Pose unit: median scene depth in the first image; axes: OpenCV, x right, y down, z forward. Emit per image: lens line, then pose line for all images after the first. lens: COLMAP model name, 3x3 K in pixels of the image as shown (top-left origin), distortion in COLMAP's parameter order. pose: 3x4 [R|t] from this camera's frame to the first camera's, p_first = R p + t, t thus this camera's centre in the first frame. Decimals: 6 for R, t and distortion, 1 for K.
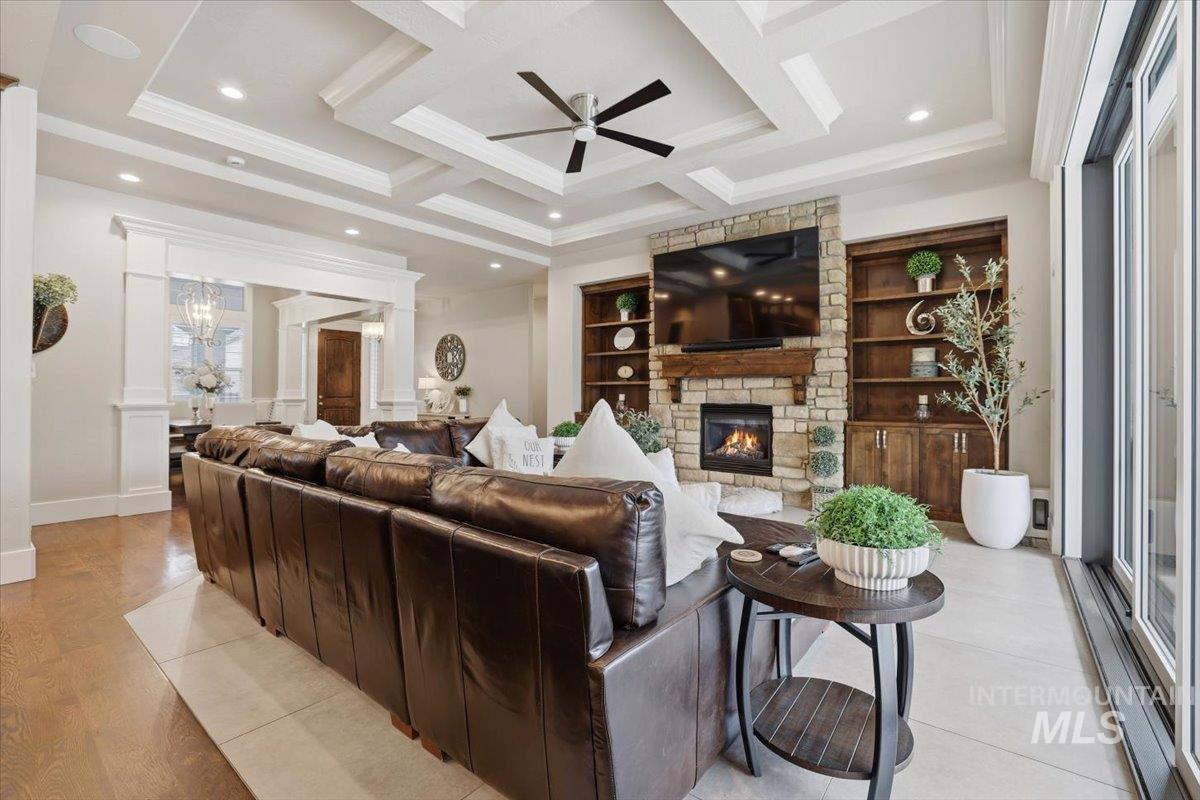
lens RADIAL K [[524.0, 0, 604.9], [0, 524.0, 387.4], [0, 0, 1]] dist [-0.039641, 0.012316]
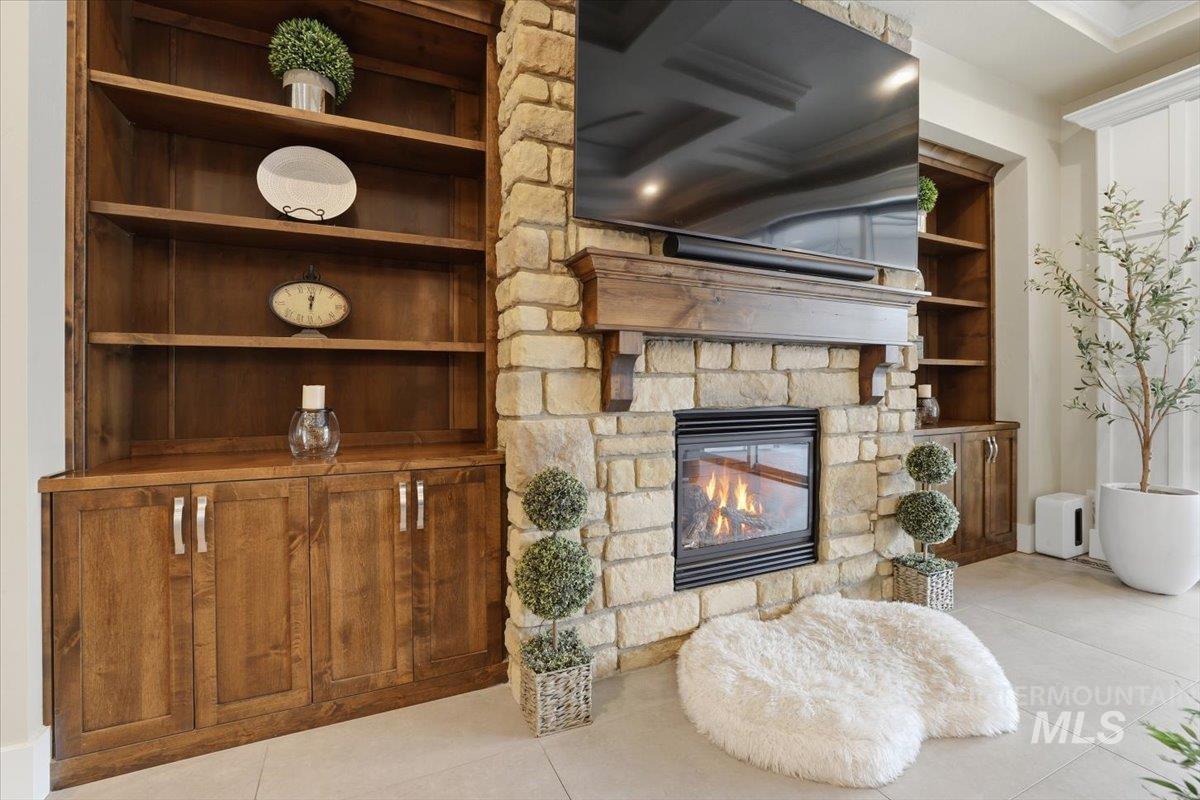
lens RADIAL K [[524.0, 0, 601.3], [0, 524.0, 389.2], [0, 0, 1]] dist [-0.039641, 0.012316]
pose [[0.452711, -0.006852, 0.891631, -0.156643], [-0.006020, 0.999924, 0.010741, 0.012630], [-0.891637, -0.010230, 0.452636, 0.872806]]
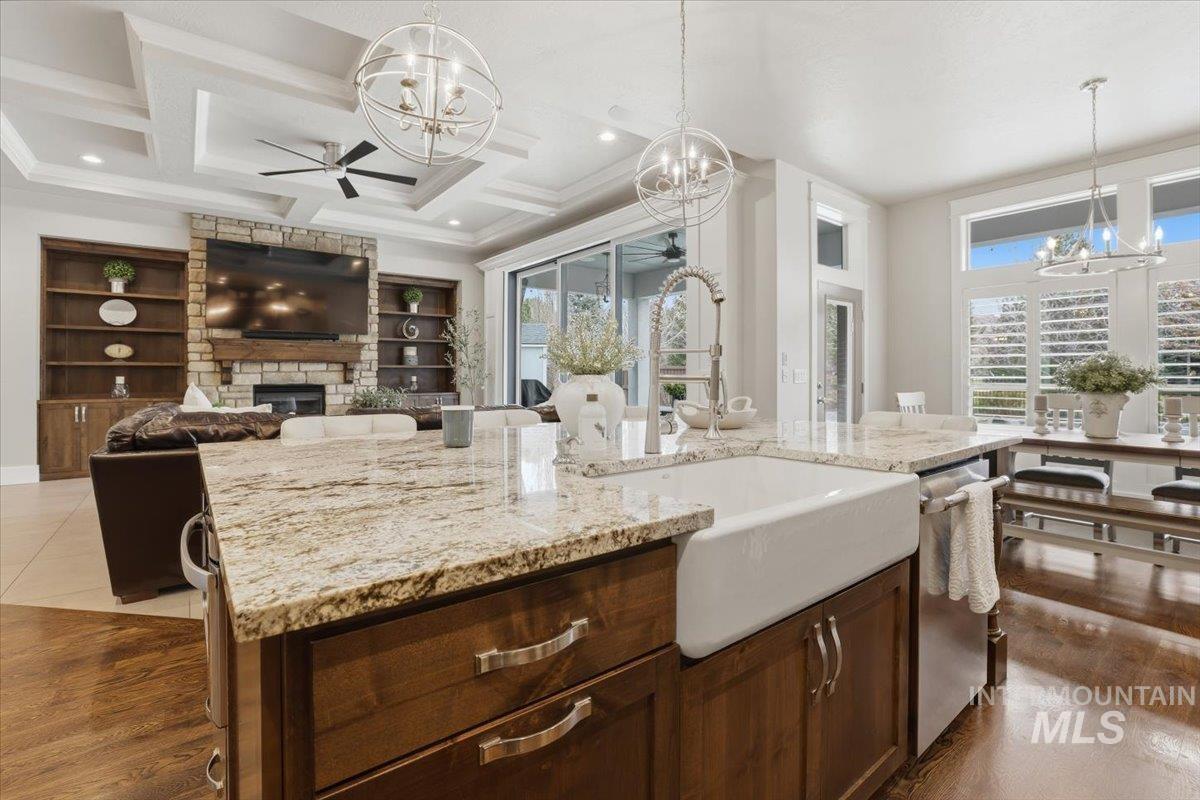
lens RADIAL K [[524.0, 0, 585.2], [0, 524.0, 373.9], [0, 0, 1]] dist [-0.039641, 0.012316]
pose [[0.259829, -0.002137, 0.965652, -0.679412], [-0.010166, 0.999936, 0.004948, -0.004134], [-0.965601, -0.011102, 0.259791, 0.040878]]
